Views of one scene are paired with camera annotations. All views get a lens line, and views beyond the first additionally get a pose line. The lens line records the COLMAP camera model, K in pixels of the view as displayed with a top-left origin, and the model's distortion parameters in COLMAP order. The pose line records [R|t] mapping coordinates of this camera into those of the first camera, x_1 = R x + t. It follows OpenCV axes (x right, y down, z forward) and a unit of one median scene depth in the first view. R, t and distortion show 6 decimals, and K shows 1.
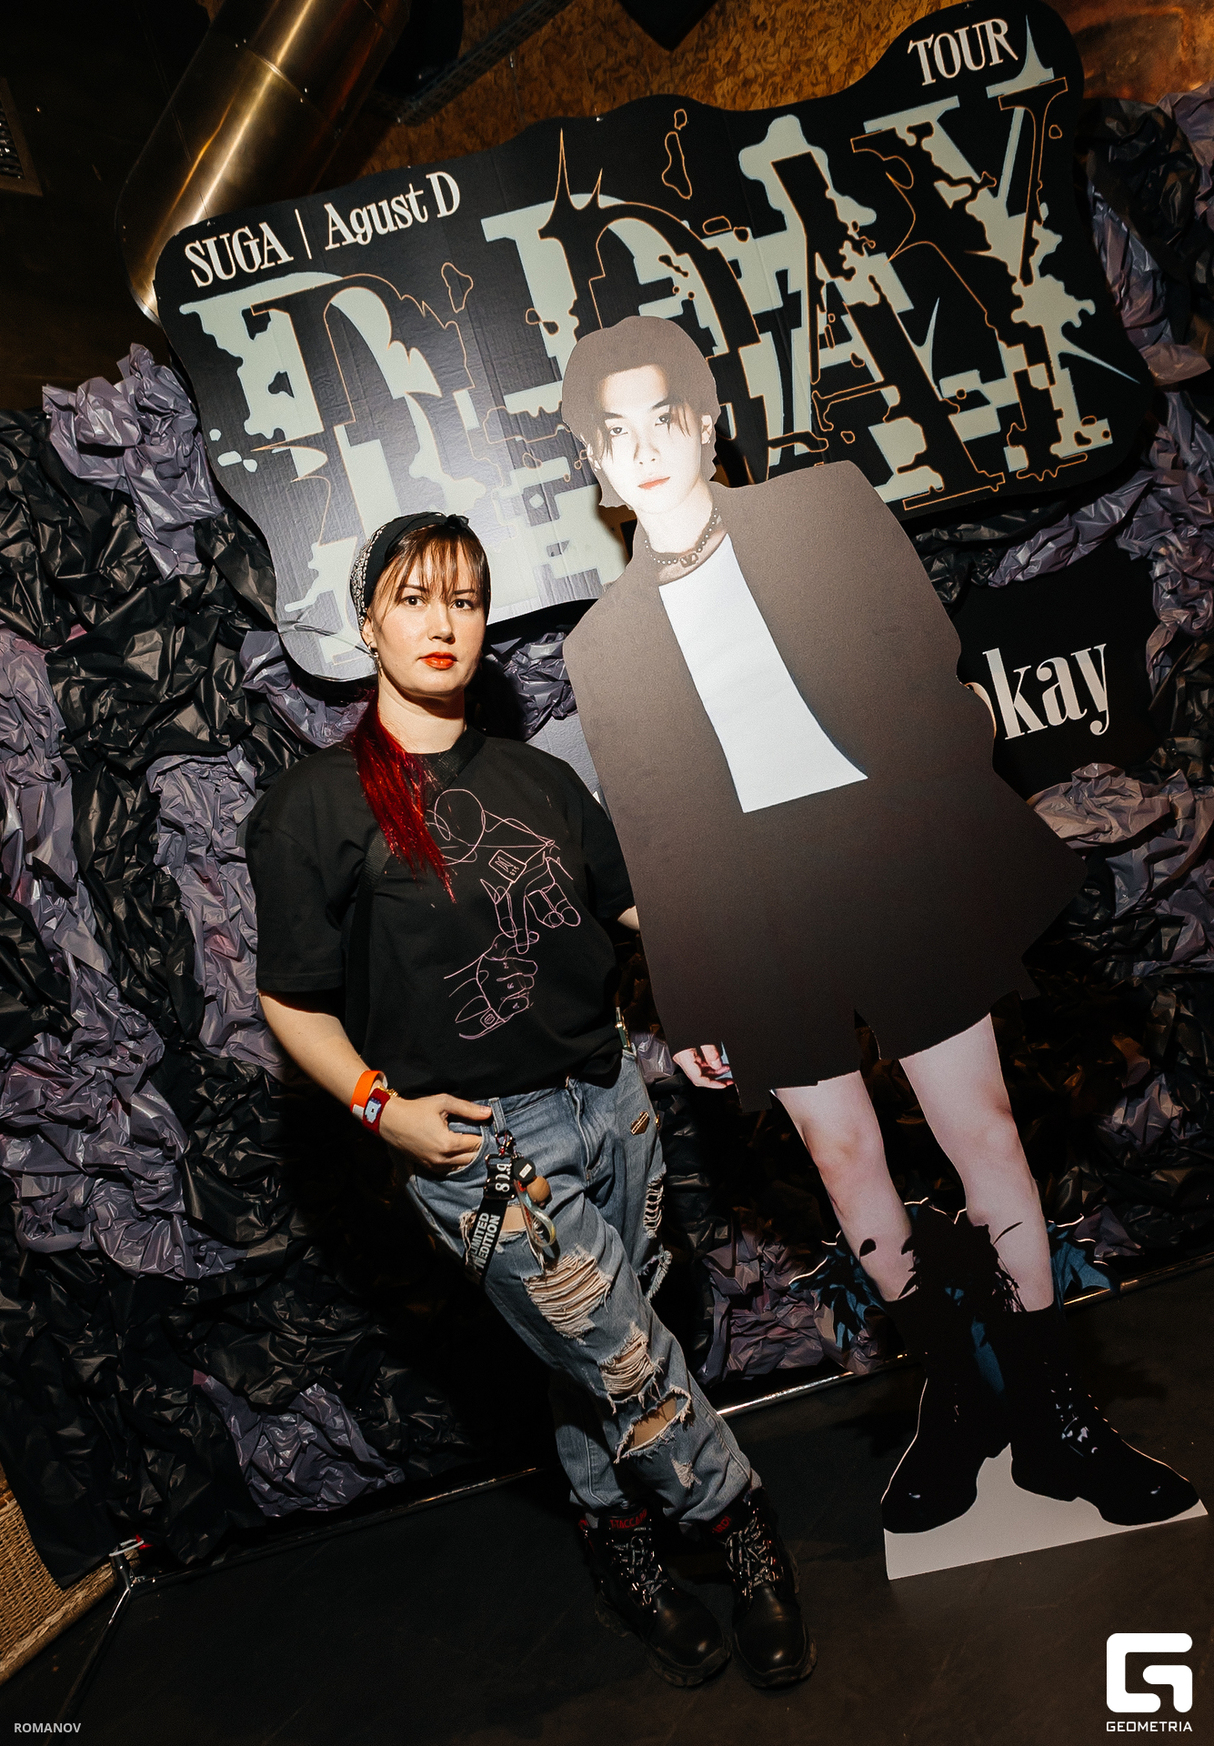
lens RADIAL K [[1245.2, 0, 607.1], [0, 1245.2, 907.3], [0, 0, 1]] dist [-0.029519, 0.023133]
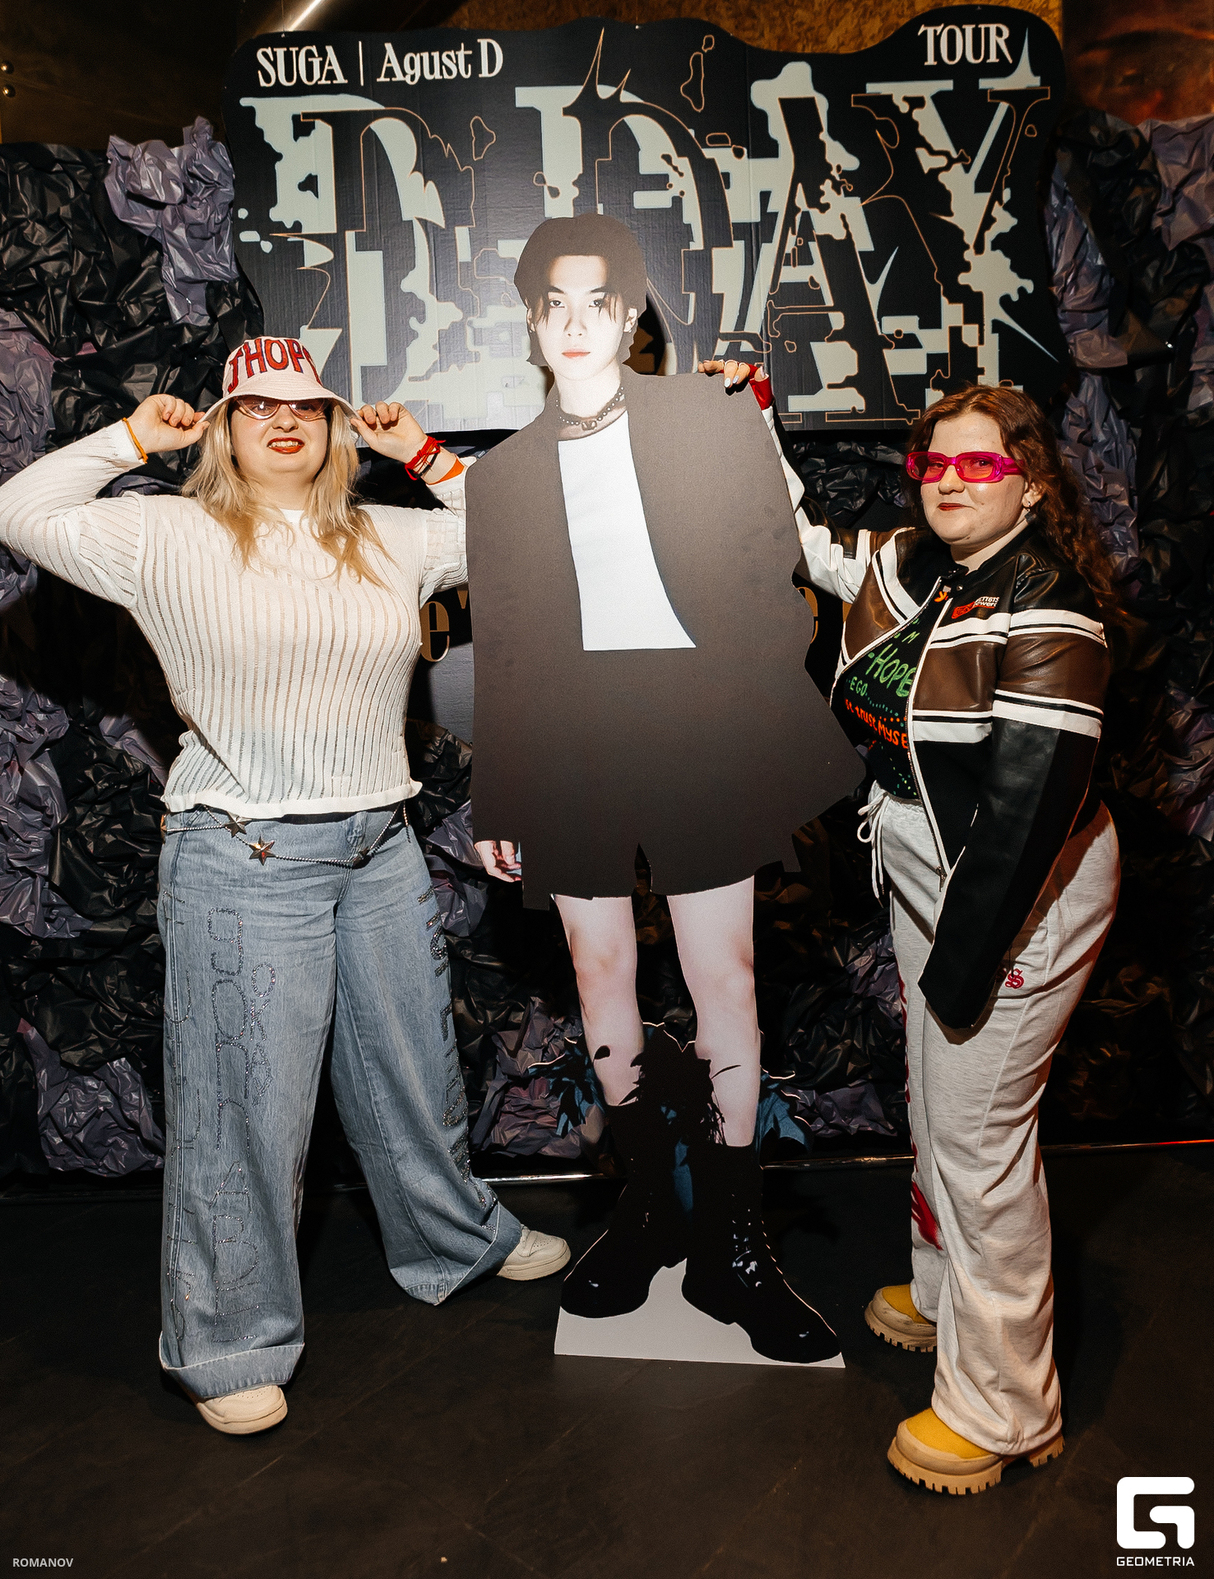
lens RADIAL K [[1245.7, 0, 606.8], [0, 1245.7, 656.0], [0, 0, 1]] dist [-0.022971, 0.008204]
pose [[0.969577, 0.243872, -0.021123, 0.126564], [-0.244490, 0.969035, -0.034591, -0.029802], [0.012034, 0.038703, 0.999178, -0.113556]]
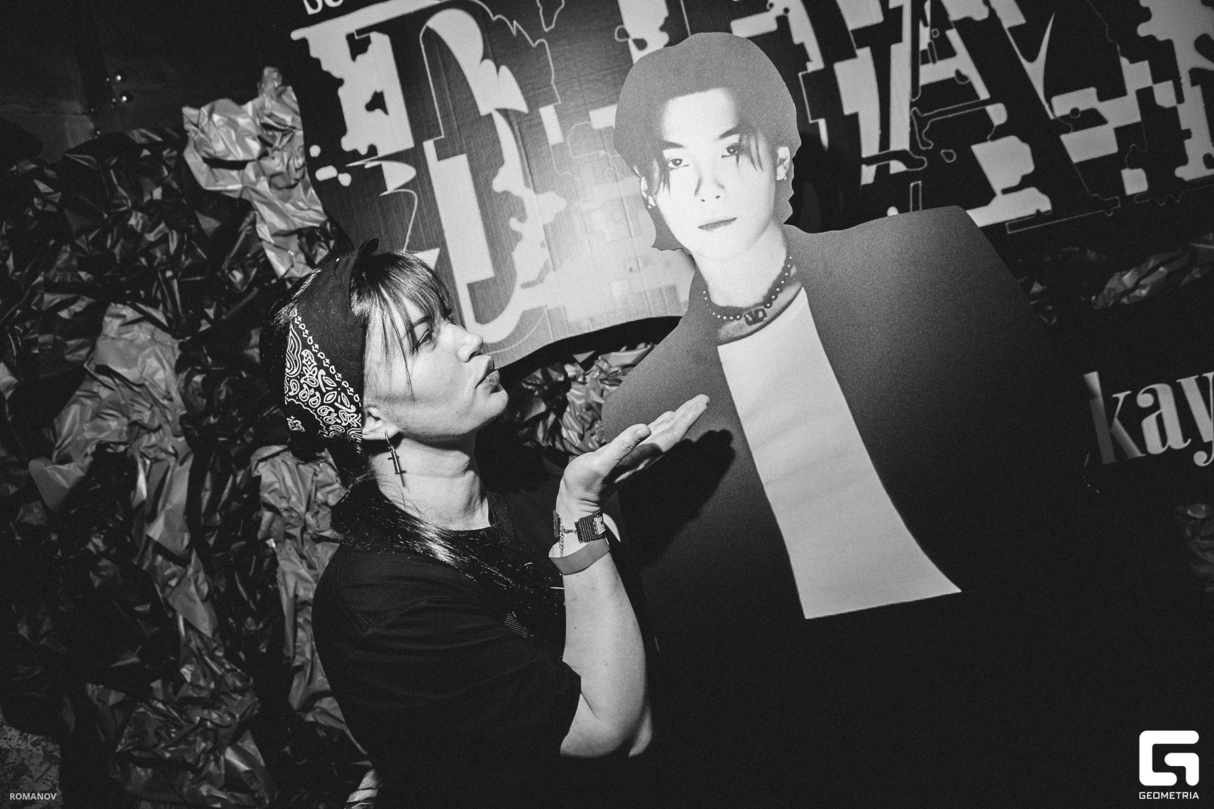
lens RADIAL K [[840.1, 0, 607.0], [0, 840.1, 404.5], [0, 0, 1]] dist [-0.111597, 0.080836]
pose [[0.985253, 0.054813, -0.162086, 0.049926], [-0.058779, 0.998075, -0.019771, -0.163756], [0.160690, 0.029007, 0.986579, 0.349411]]
